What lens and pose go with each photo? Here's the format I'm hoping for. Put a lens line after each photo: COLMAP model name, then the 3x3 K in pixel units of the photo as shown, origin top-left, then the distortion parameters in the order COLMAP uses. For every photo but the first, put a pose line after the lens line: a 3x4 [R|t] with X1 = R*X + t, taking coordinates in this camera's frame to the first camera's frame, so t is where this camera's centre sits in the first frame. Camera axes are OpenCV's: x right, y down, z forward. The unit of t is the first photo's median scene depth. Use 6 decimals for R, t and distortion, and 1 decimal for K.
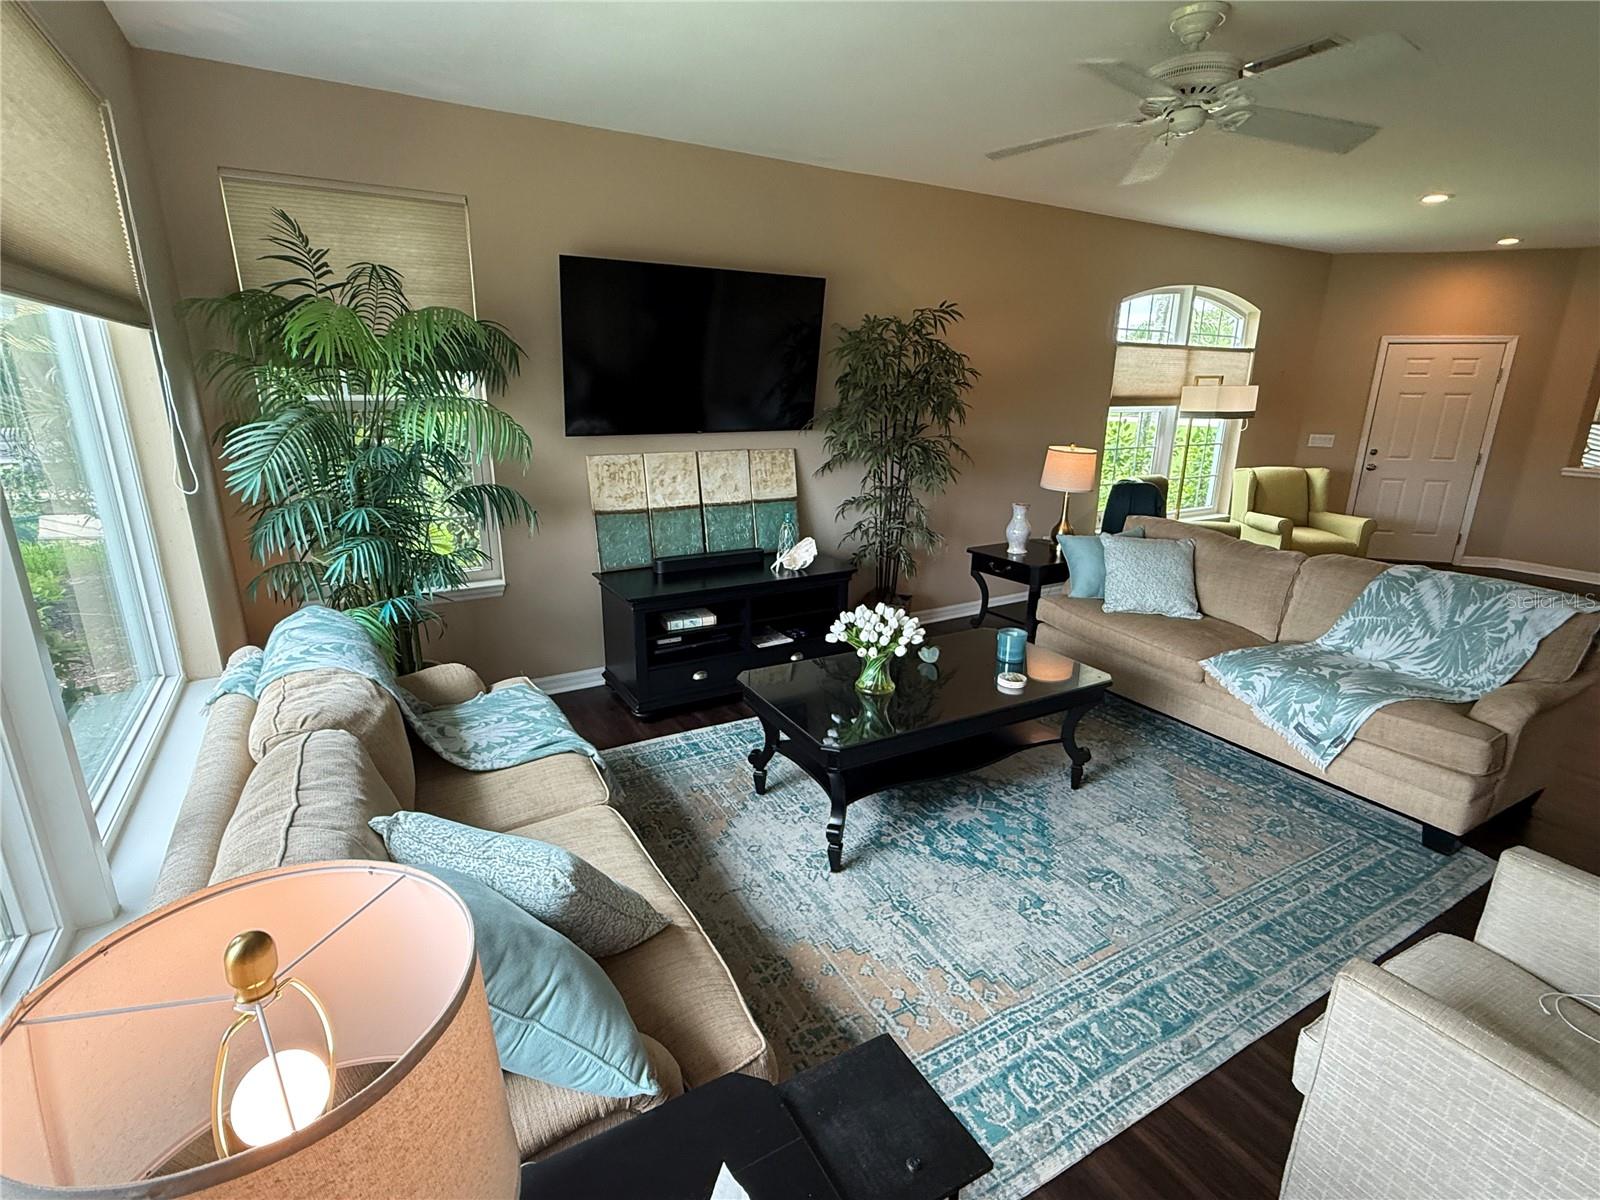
lens RADIAL K [[769.3, 0, 800.4], [0, 769.3, 603.8], [0, 0, 1]] dist [-0.000593, -0.000289]
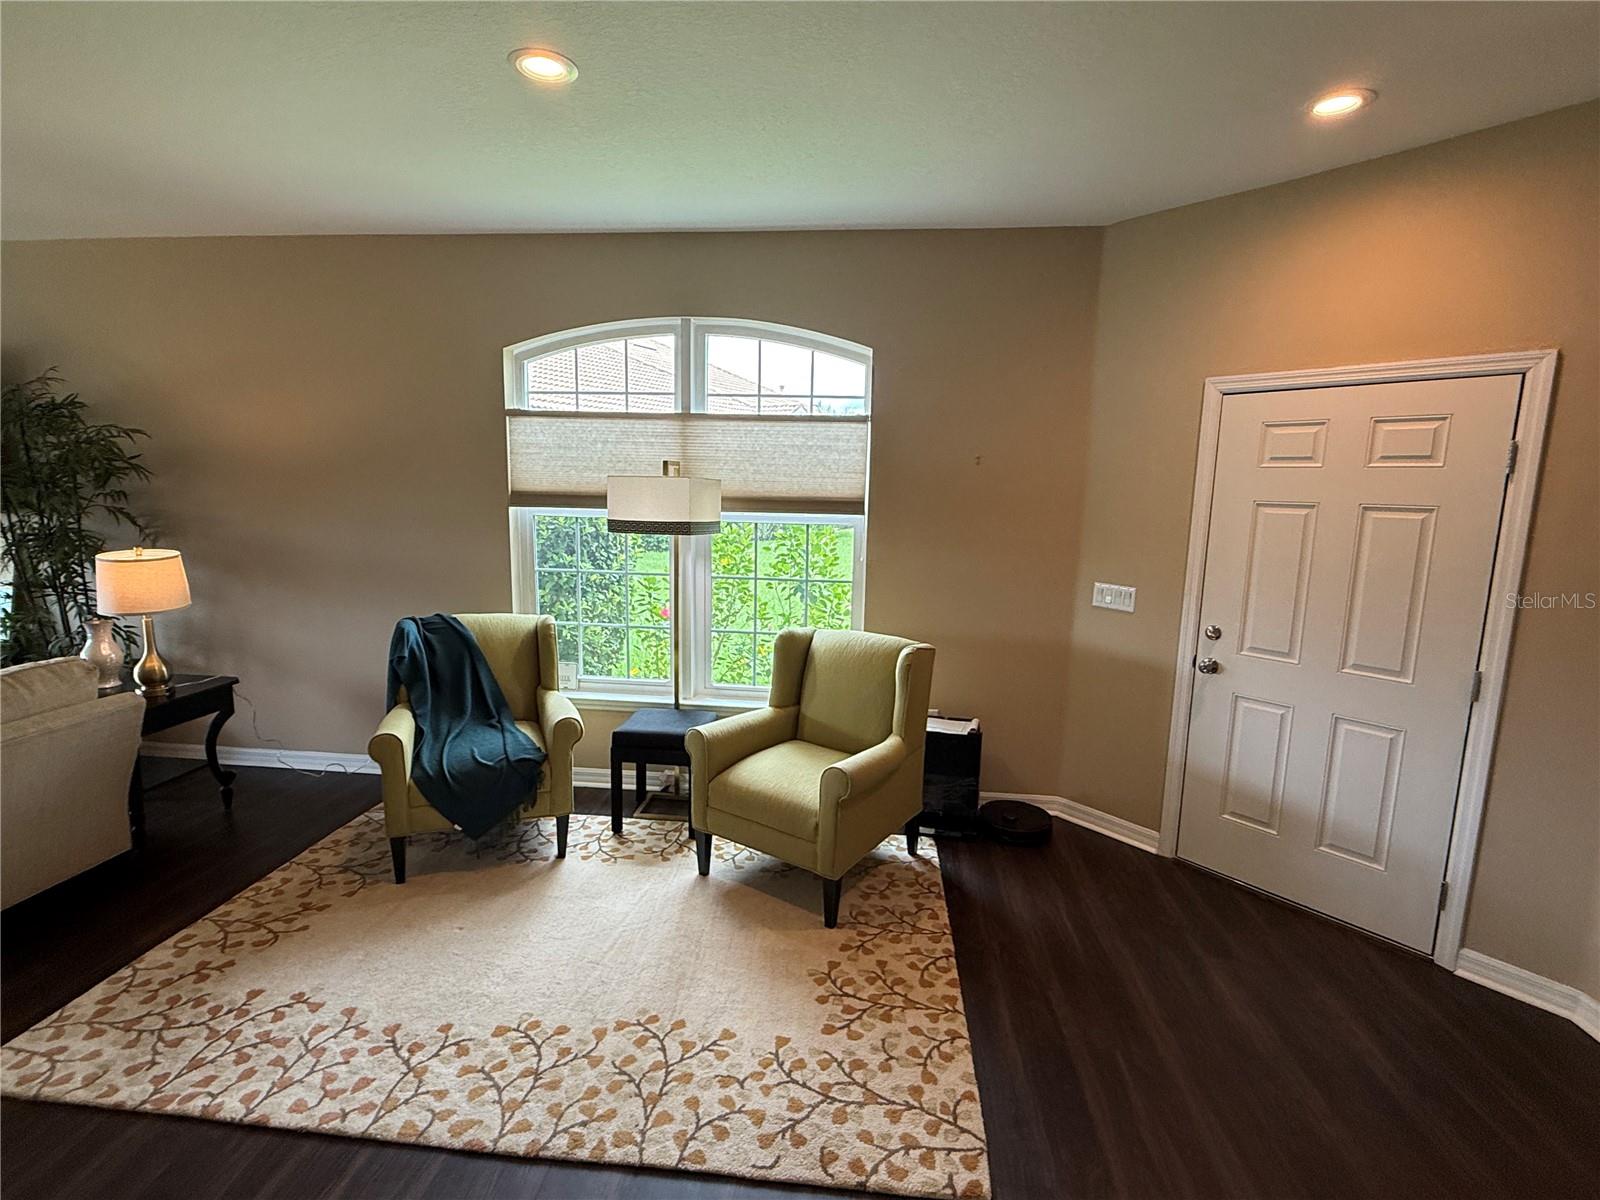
lens RADIAL K [[769.3, 0, 800.4], [0, 769.3, 603.8], [0, 0, 1]] dist [-0.000593, -0.000289]
pose [[0.808503, 0.100917, -0.579775, 2.003826], [-0.179756, 0.980452, -0.080011, -0.338166], [0.560367, 0.168907, 0.810838, 1.257327]]
